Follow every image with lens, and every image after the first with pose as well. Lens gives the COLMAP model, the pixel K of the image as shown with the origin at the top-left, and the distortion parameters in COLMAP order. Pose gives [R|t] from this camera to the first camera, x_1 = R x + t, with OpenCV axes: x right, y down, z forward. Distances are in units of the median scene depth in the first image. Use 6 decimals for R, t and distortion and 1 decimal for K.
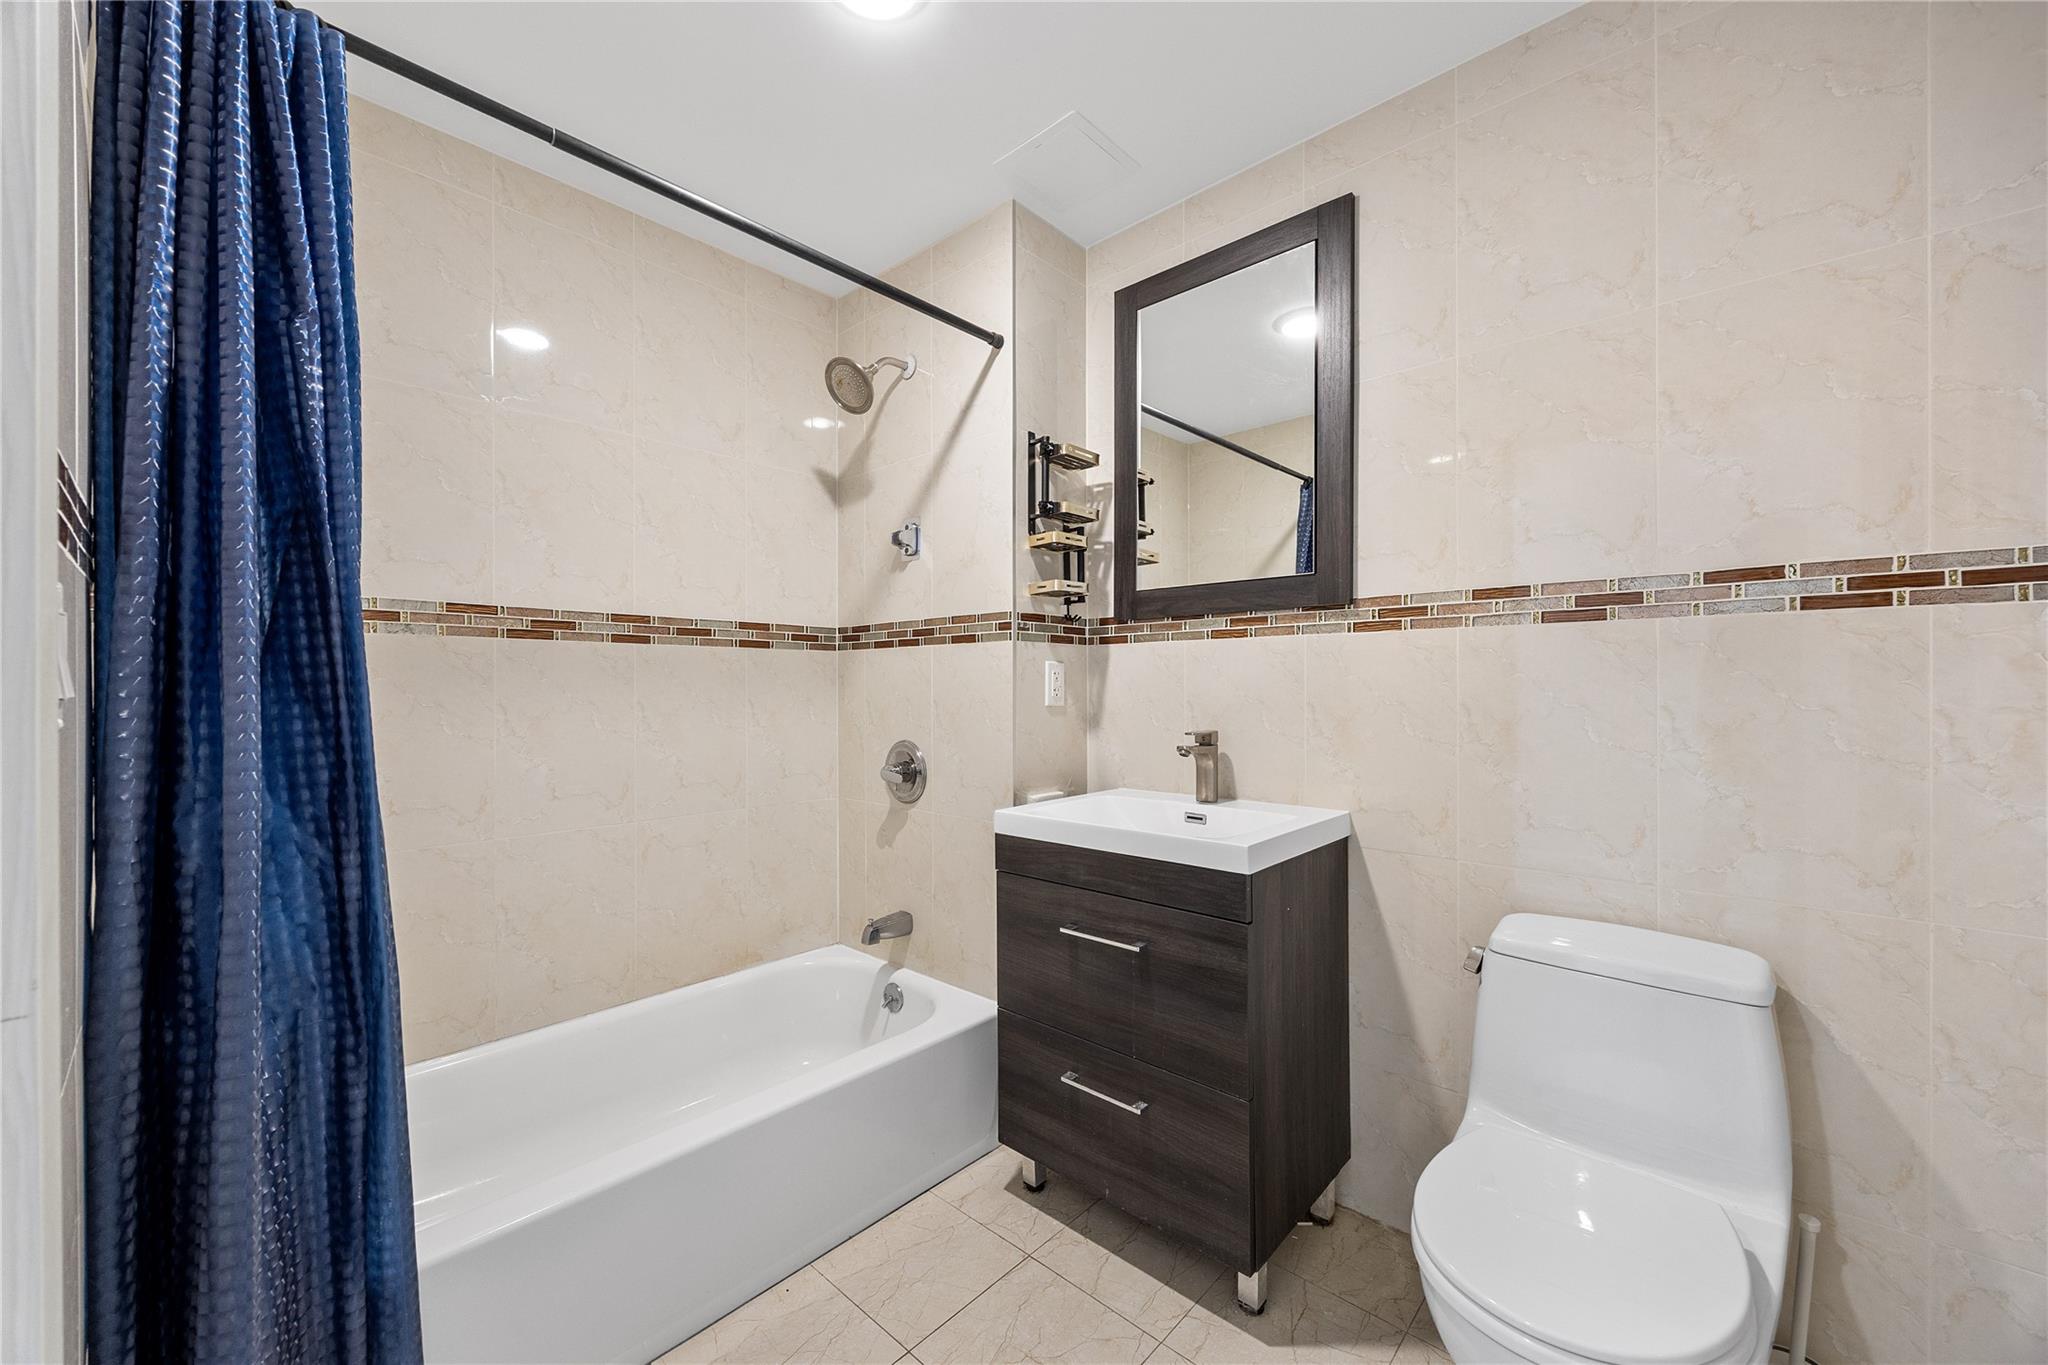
lens RADIAL K [[791.0, 0, 1021.0], [0, 791.0, 688.9], [0, 0, 1]] dist [-0.000338, 0.000096]
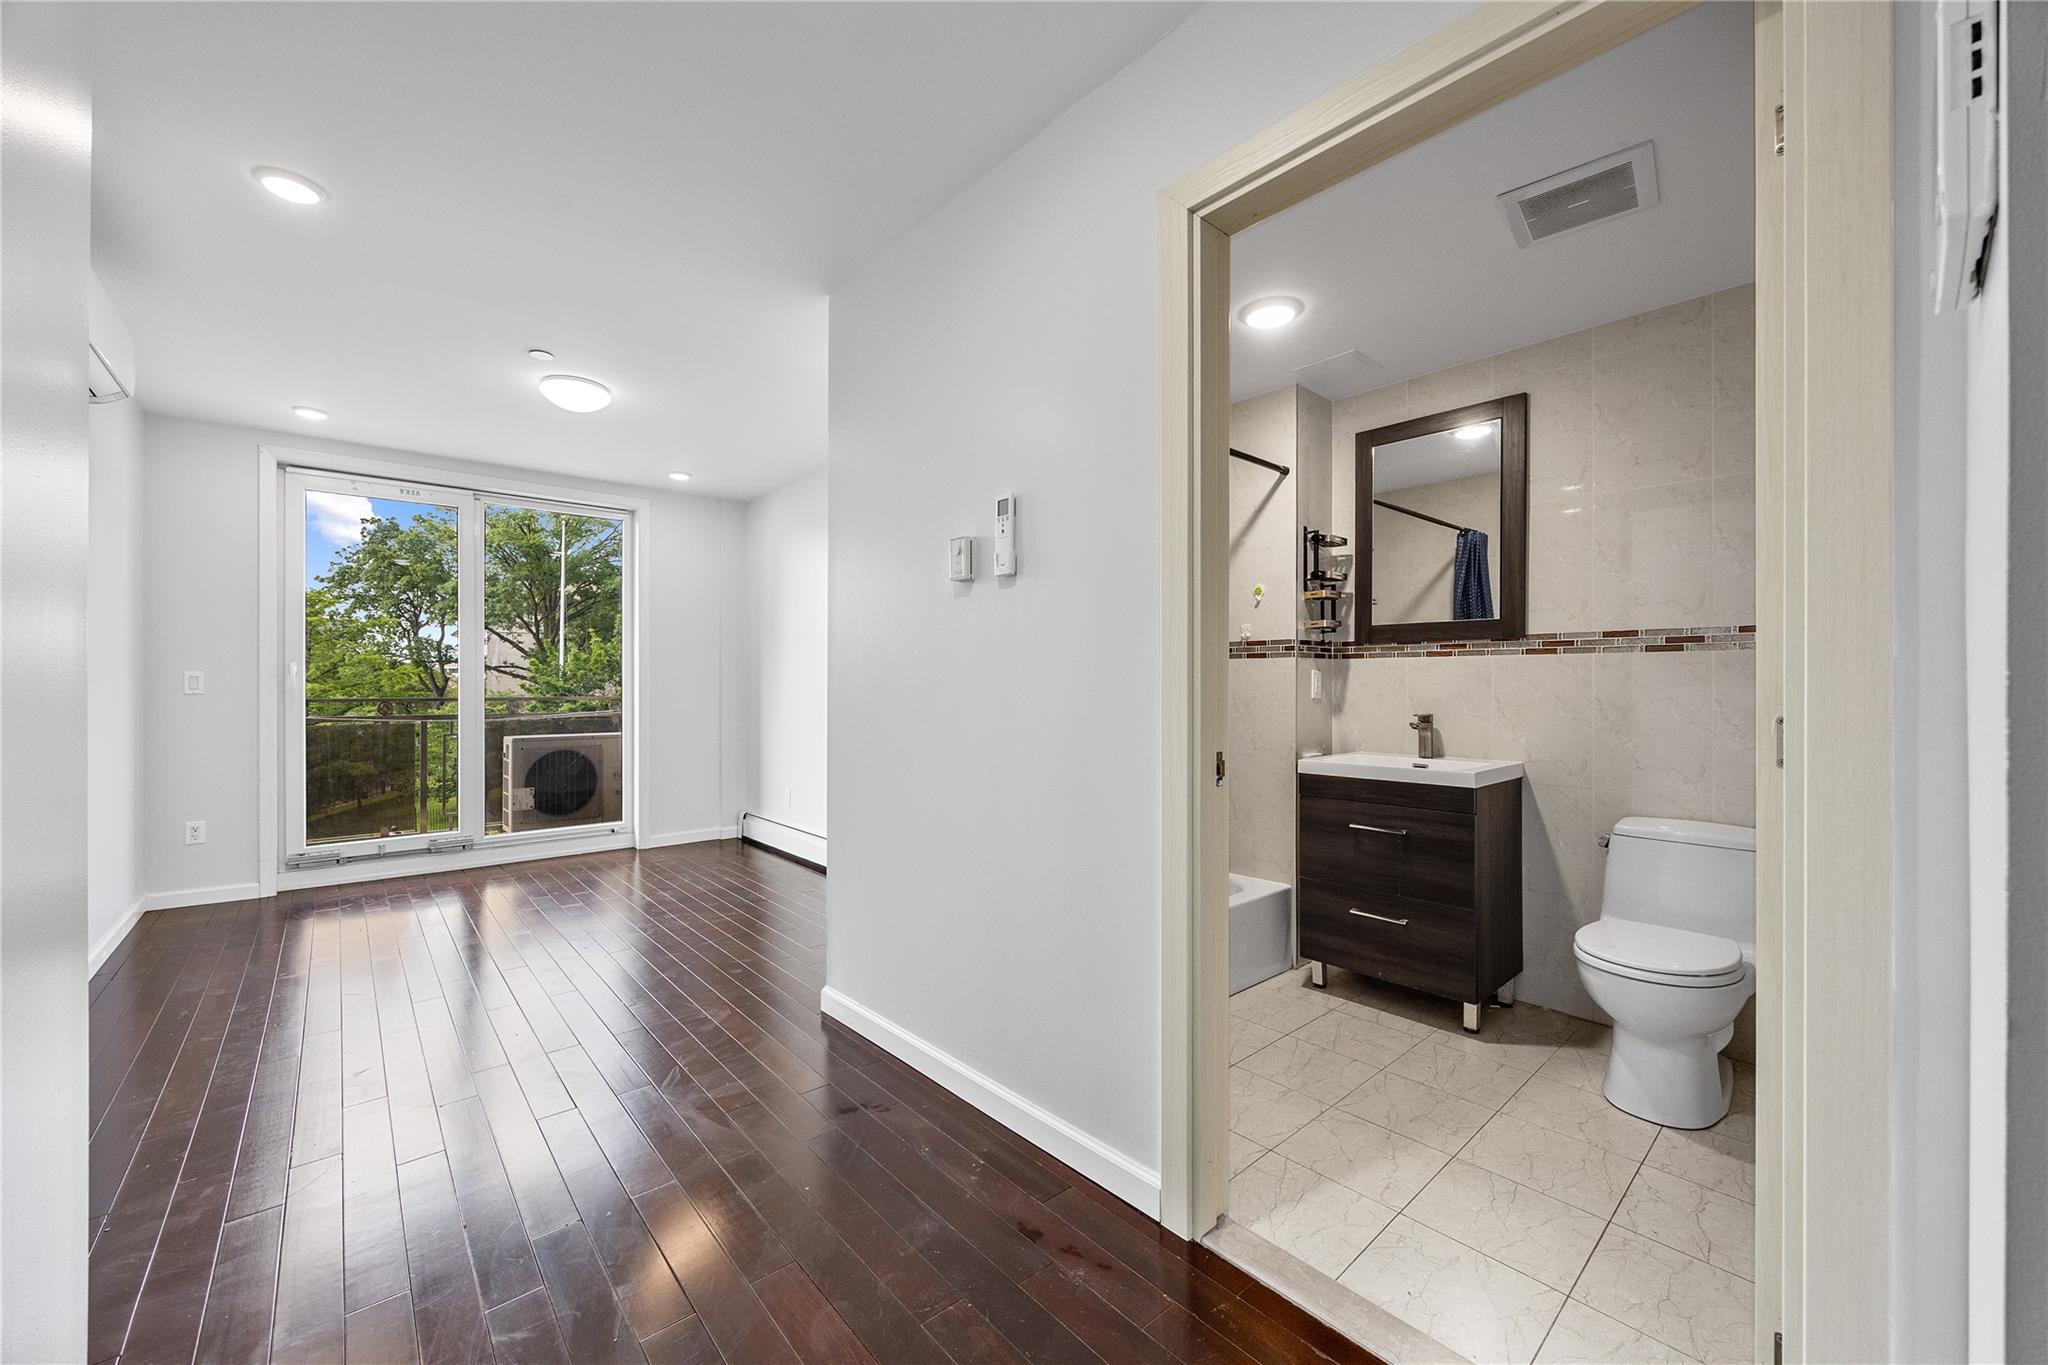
lens RADIAL K [[787.4, 0, 1024.0], [0, 787.4, 682.5], [0, 0, 1]] dist [-0.000351, -0.000056]
pose [[0.994706, 0.004538, -0.102659, -0.396790], [-0.005030, 0.999977, -0.004529, 0.000127], [0.102636, 0.005021, 0.994706, -0.653221]]
